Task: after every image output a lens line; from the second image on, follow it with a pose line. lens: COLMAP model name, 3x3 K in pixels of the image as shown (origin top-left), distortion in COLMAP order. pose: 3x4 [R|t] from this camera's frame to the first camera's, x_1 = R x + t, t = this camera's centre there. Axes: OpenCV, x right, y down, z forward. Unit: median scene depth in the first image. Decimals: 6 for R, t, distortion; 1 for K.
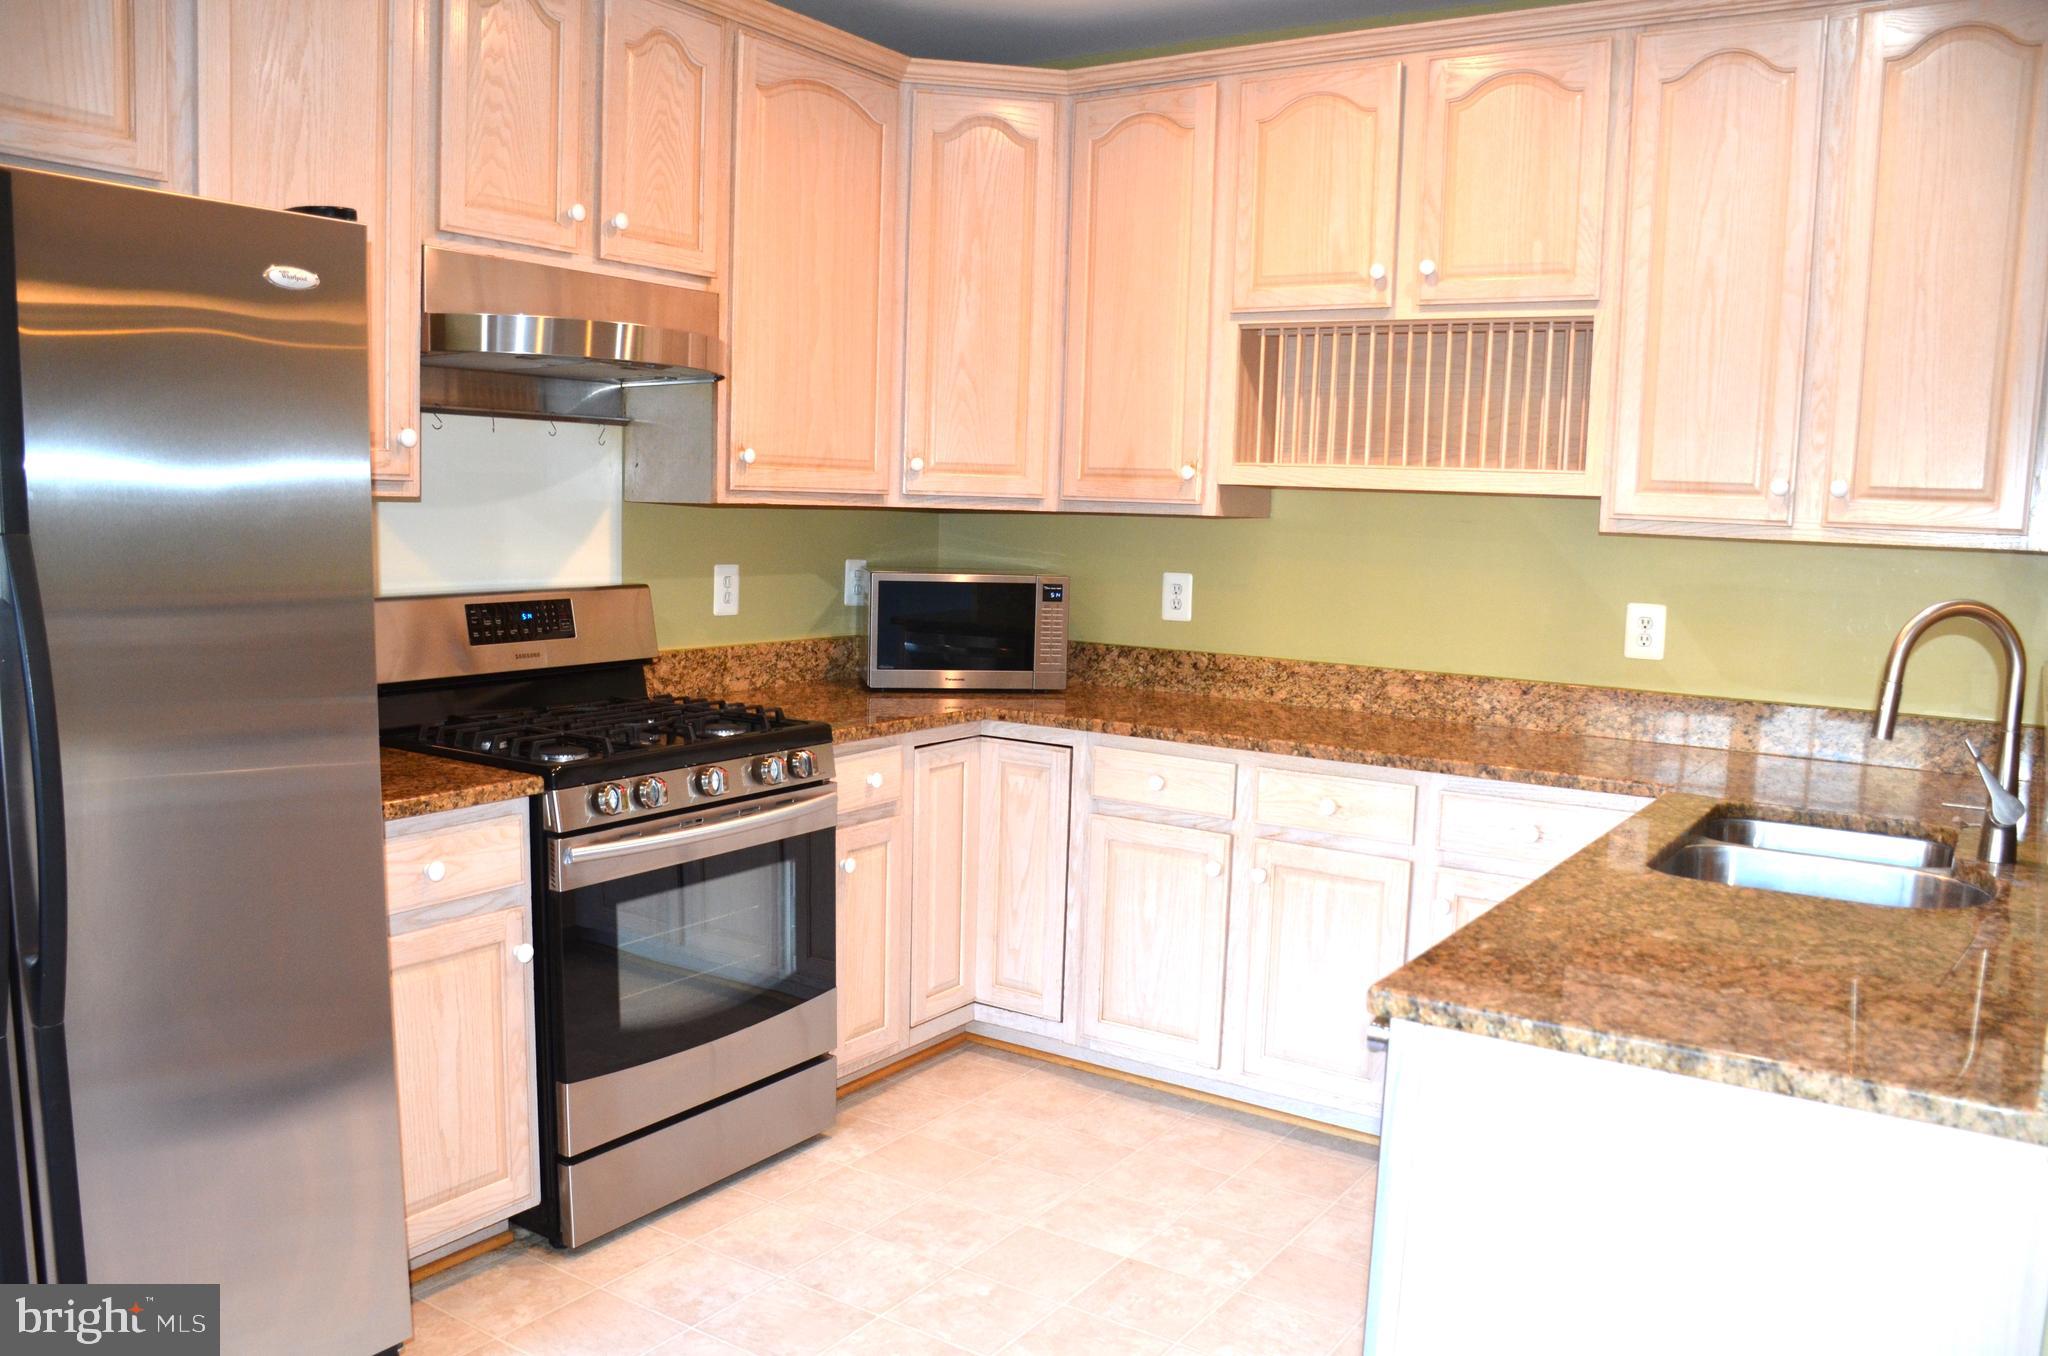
lens RADIAL K [[1592.8, 0, 1023.1], [0, 1592.8, 716.9], [0, 0, 1]] dist [-0.151503, 0.101267]
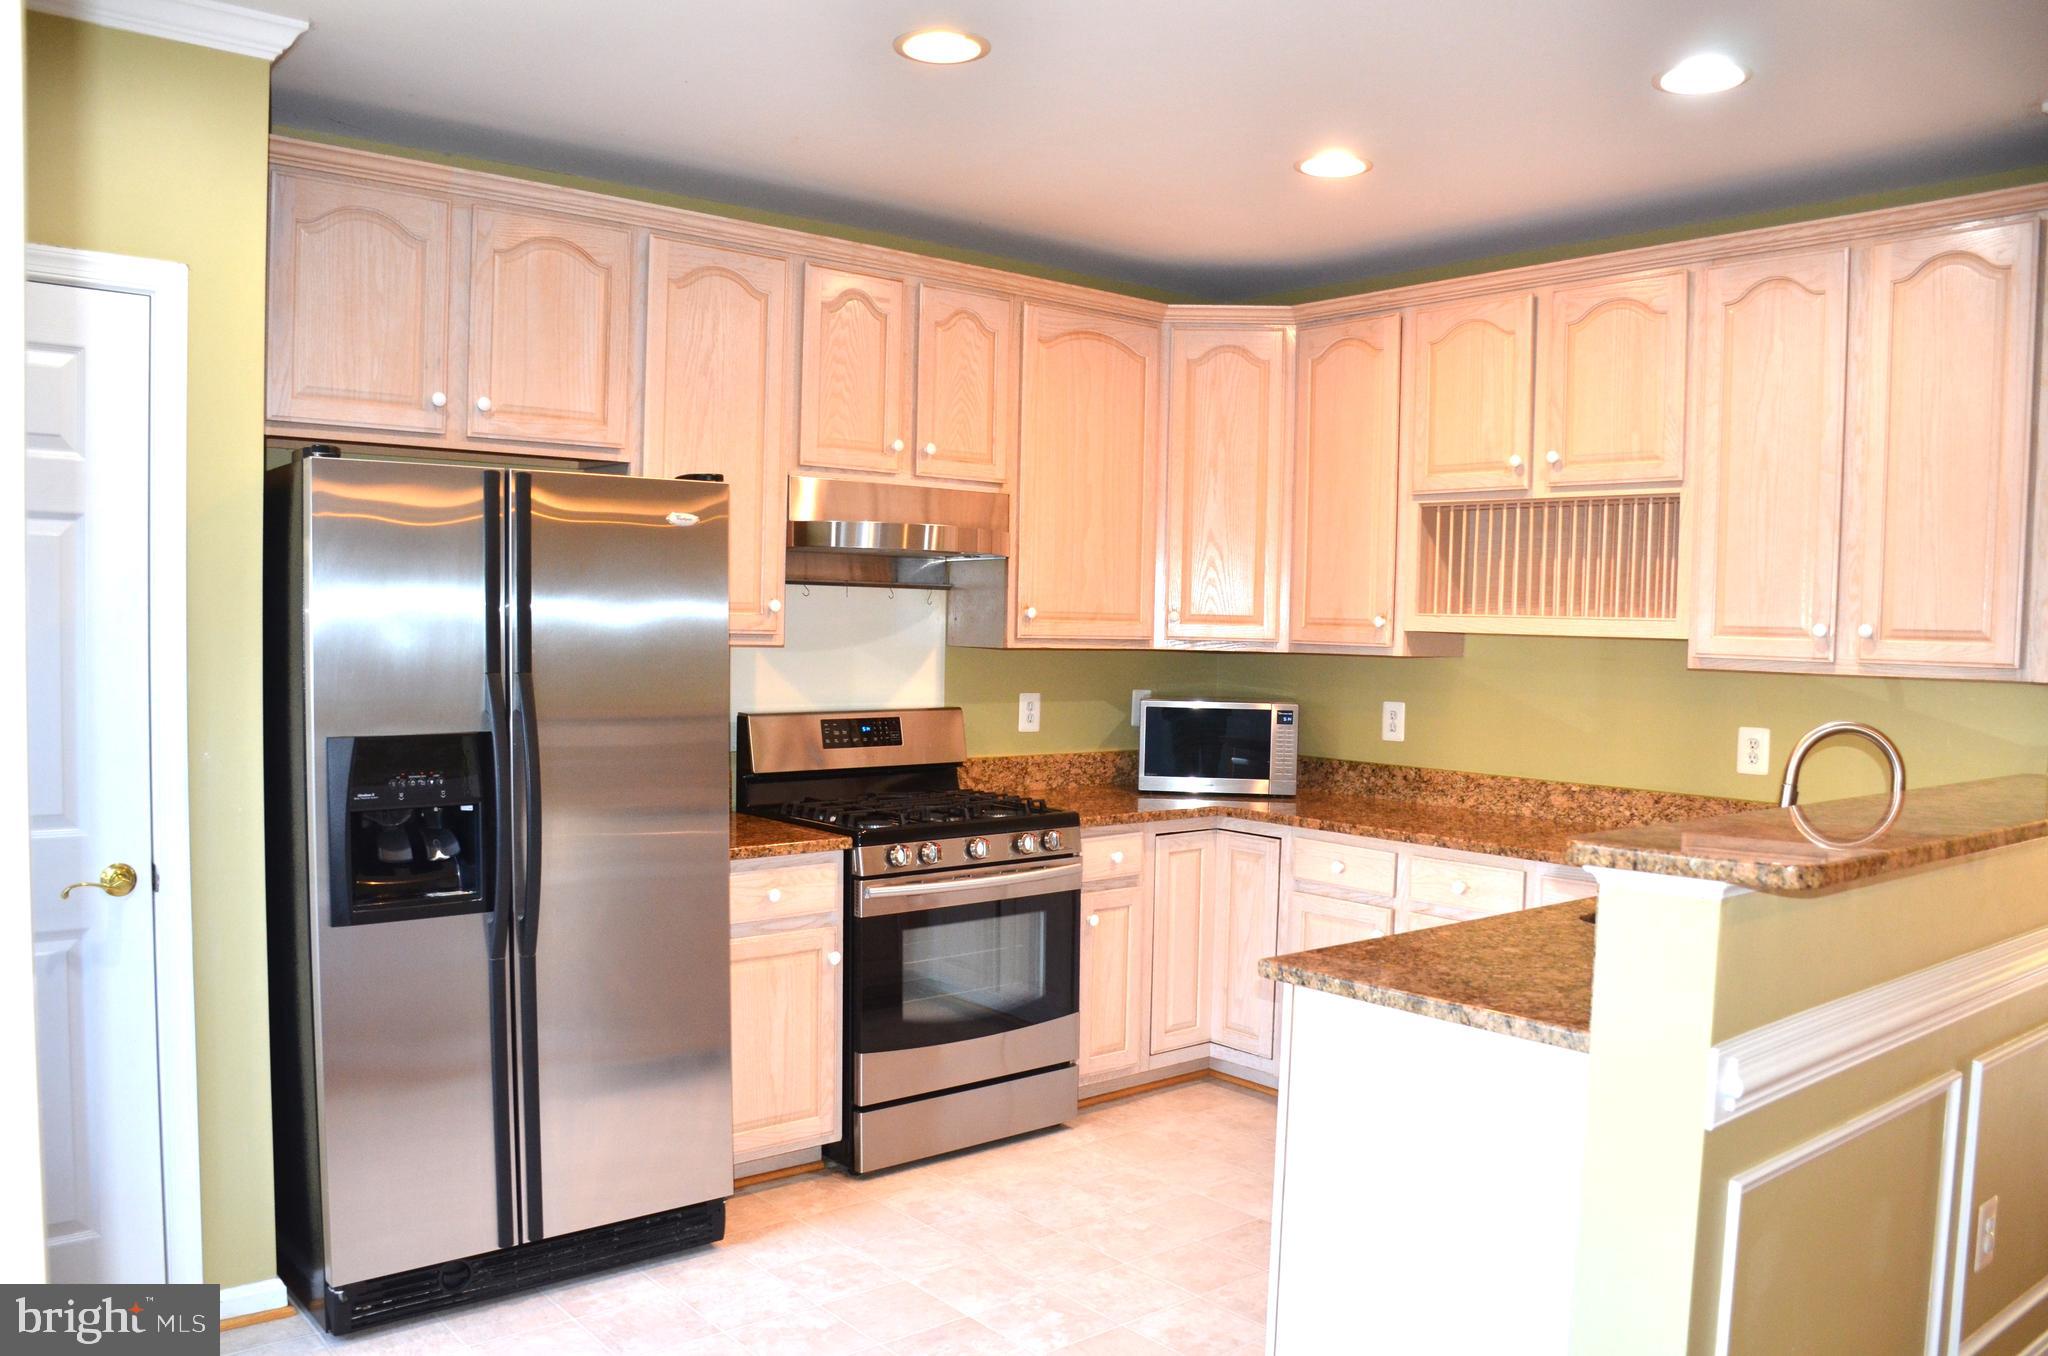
lens RADIAL K [[1592.8, 0, 1023.1], [0, 1592.8, 716.9], [0, 0, 1]] dist [-0.151503, 0.101267]
pose [[0.957649, 0.008015, -0.287825, 0.221427], [-0.030957, 0.996685, -0.075244, 0.026809], [0.286268, 0.080968, 0.954722, -0.305113]]
